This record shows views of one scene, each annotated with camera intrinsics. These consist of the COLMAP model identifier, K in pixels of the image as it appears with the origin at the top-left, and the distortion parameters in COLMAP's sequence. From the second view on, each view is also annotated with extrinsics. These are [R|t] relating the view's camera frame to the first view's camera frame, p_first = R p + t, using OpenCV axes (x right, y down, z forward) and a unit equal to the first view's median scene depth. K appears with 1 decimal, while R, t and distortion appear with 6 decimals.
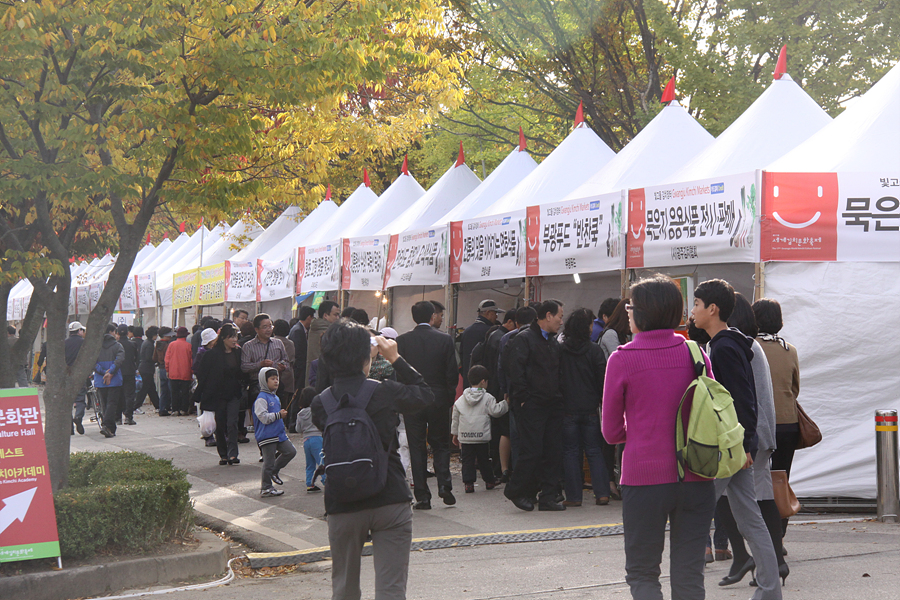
lens RADIAL K [[3495.4, 0, 461.9], [0, 3495.4, 331.3], [0, 0, 1]] dist [1.247313, 0.000000]
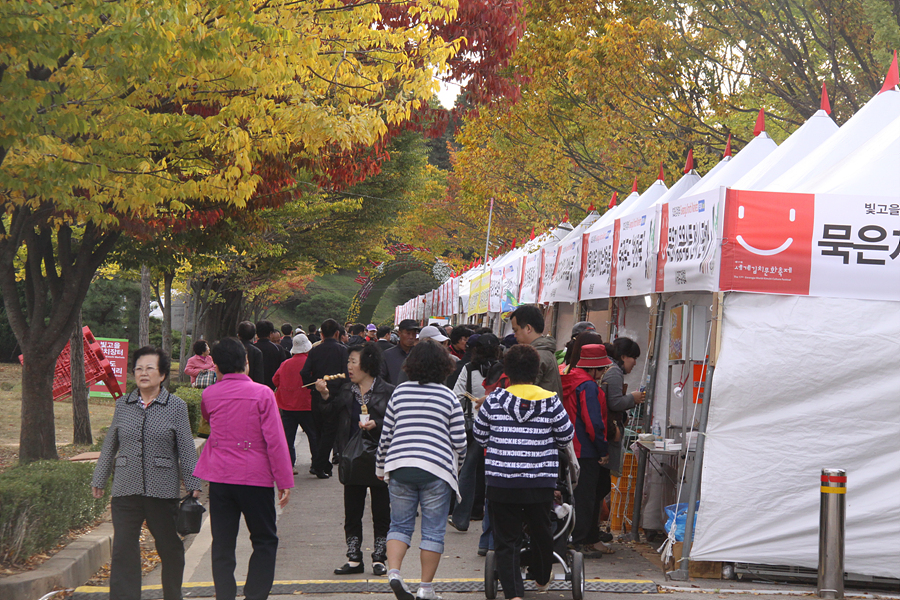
lens RADIAL K [[3592.6, 0, 453.9], [0, 3592.6, 333.4], [0, 0, 1]] dist [1.175353, 0.000000]
pose [[0.984766, 0.057913, -0.163958, 0.167047], [-0.058498, 0.998287, 0.001260, -0.006449], [0.163750, 0.008351, 0.986467, 0.101700]]
